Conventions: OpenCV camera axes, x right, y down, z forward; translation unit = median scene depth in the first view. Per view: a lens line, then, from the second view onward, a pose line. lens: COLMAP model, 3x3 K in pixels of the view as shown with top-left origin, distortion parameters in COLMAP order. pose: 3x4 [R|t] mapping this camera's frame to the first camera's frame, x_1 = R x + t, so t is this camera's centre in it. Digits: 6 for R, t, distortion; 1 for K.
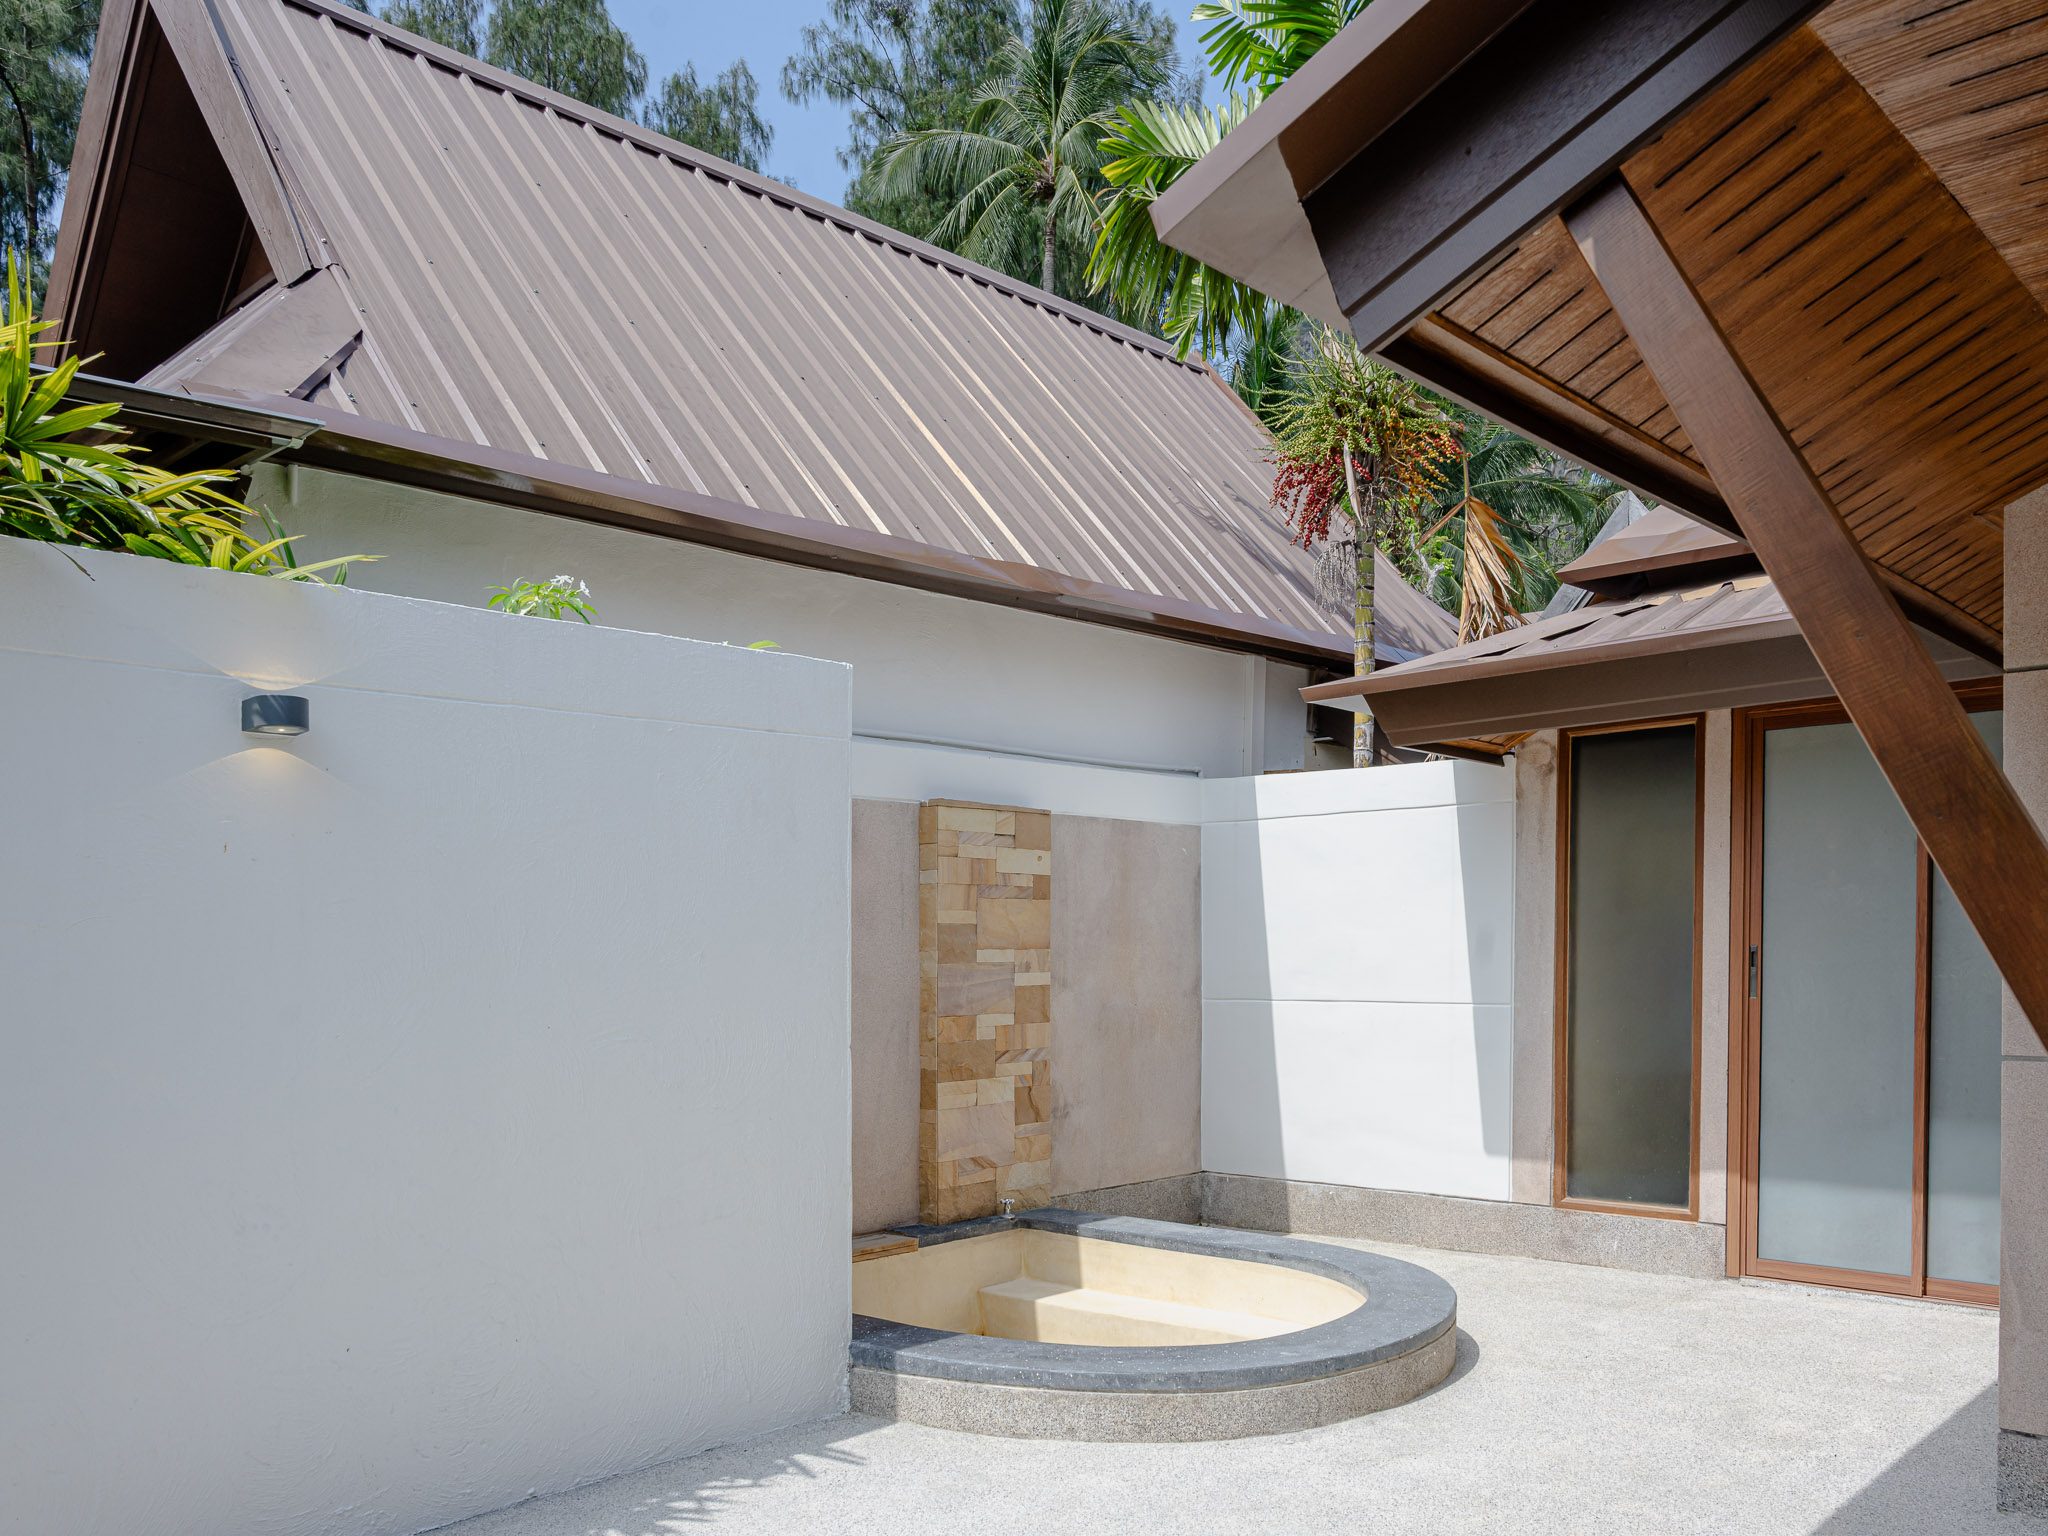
lens RADIAL K [[1436.6, 0, 1024.4], [0, 1436.6, 936.5], [0, 0, 1]] dist [-0.008586, -0.000400]
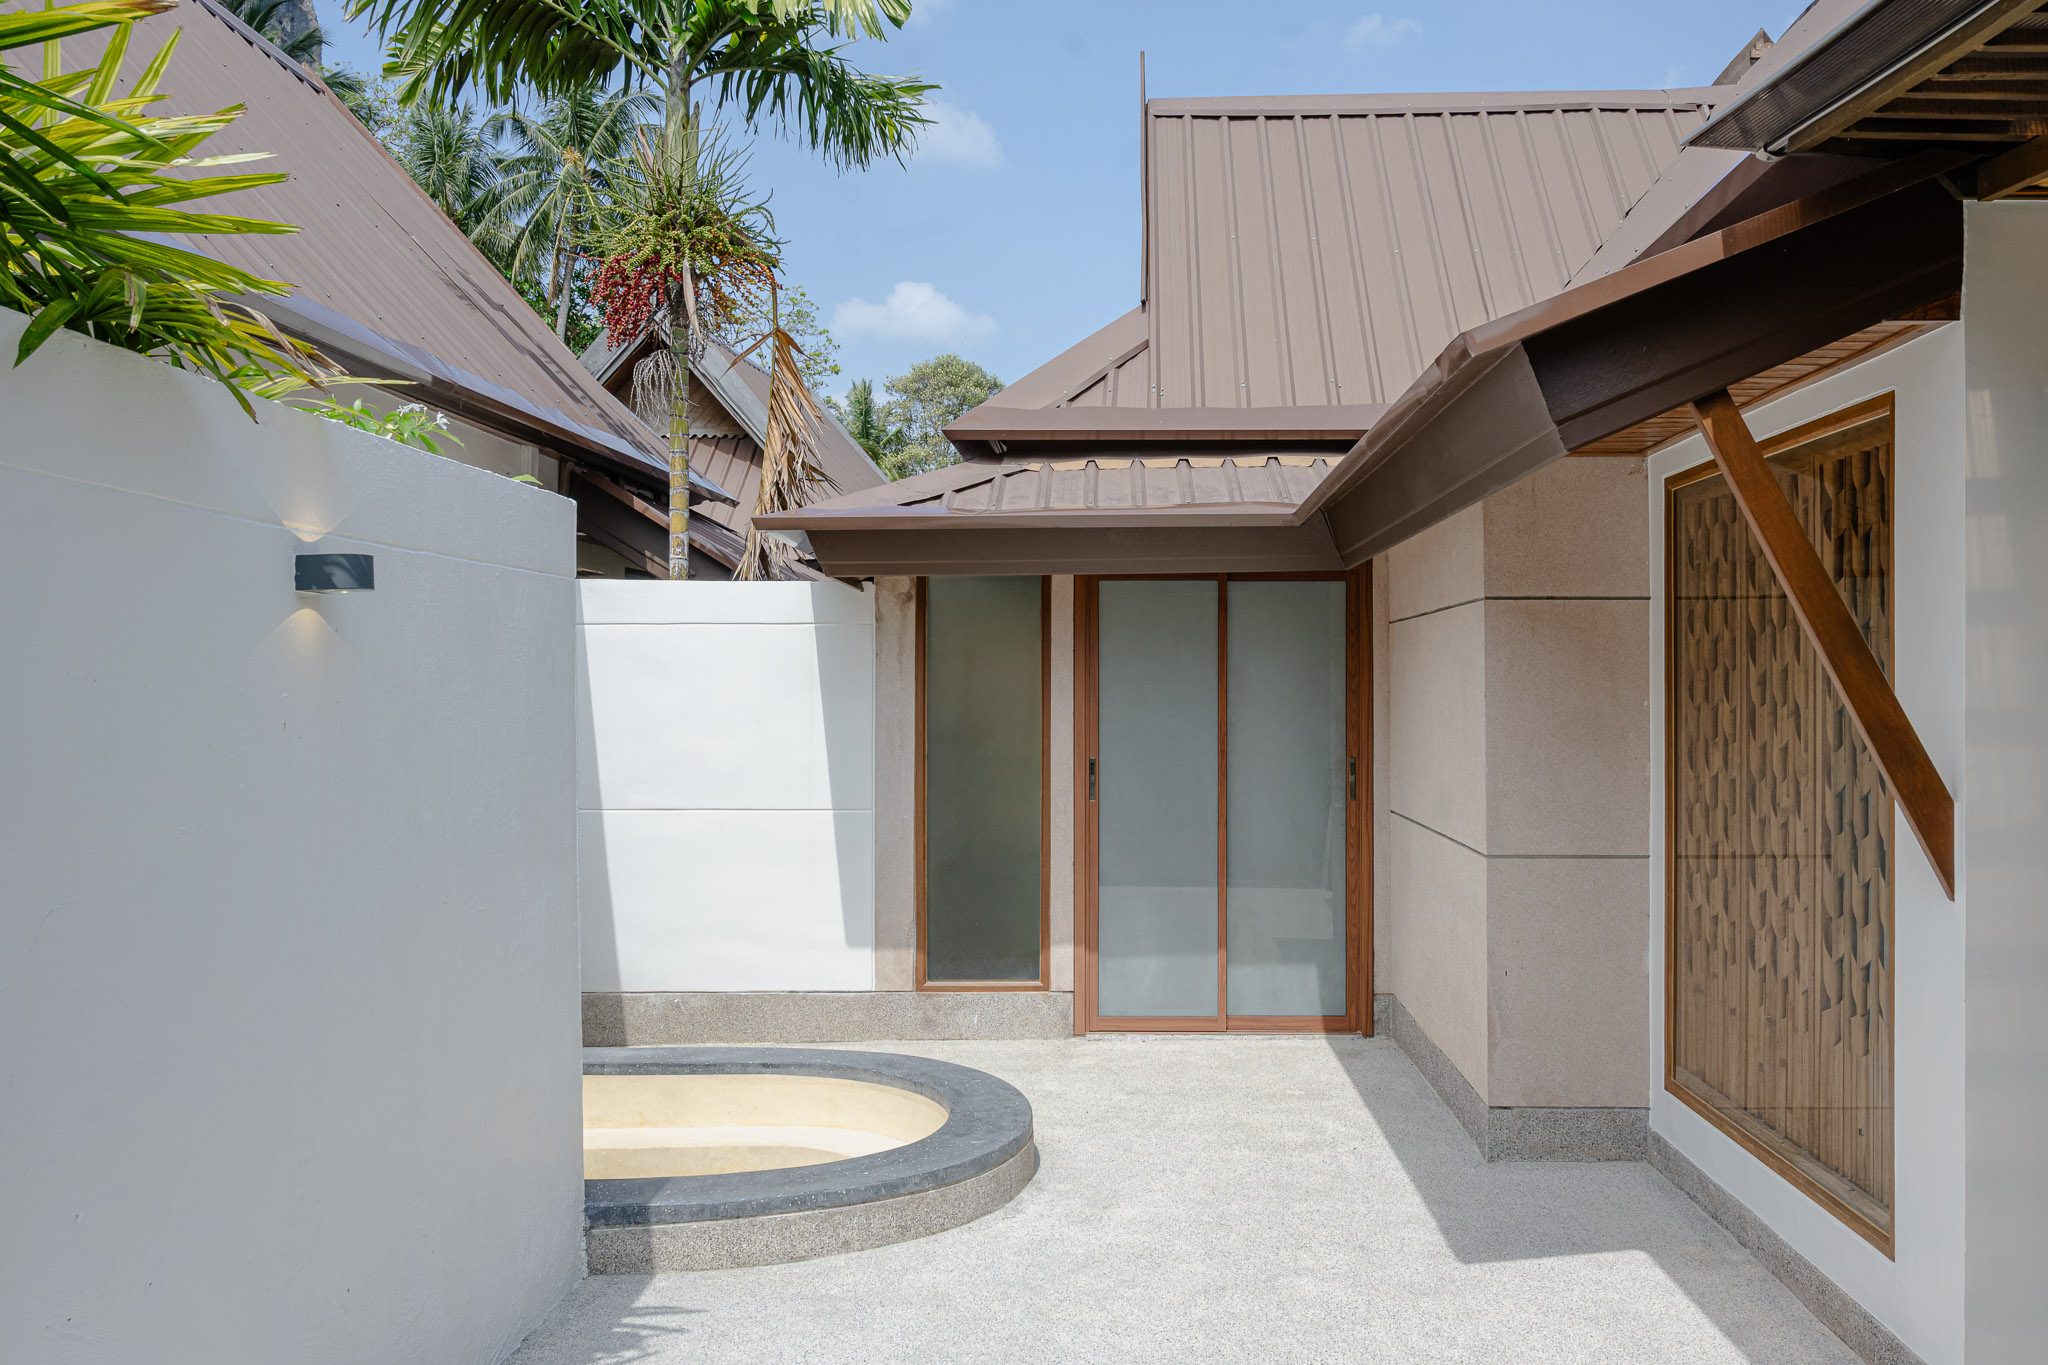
lens RADIAL K [[1495.6, 0, 1024.0], [0, 1495.6, 682.5], [0, 0, 1]] dist [-0.009100, -0.001665]
pose [[0.814789, 0.015393, 0.579553, -0.270954], [-0.001066, 0.999686, -0.025053, -0.025102], [-0.579756, 0.019795, 0.814550, 0.002481]]
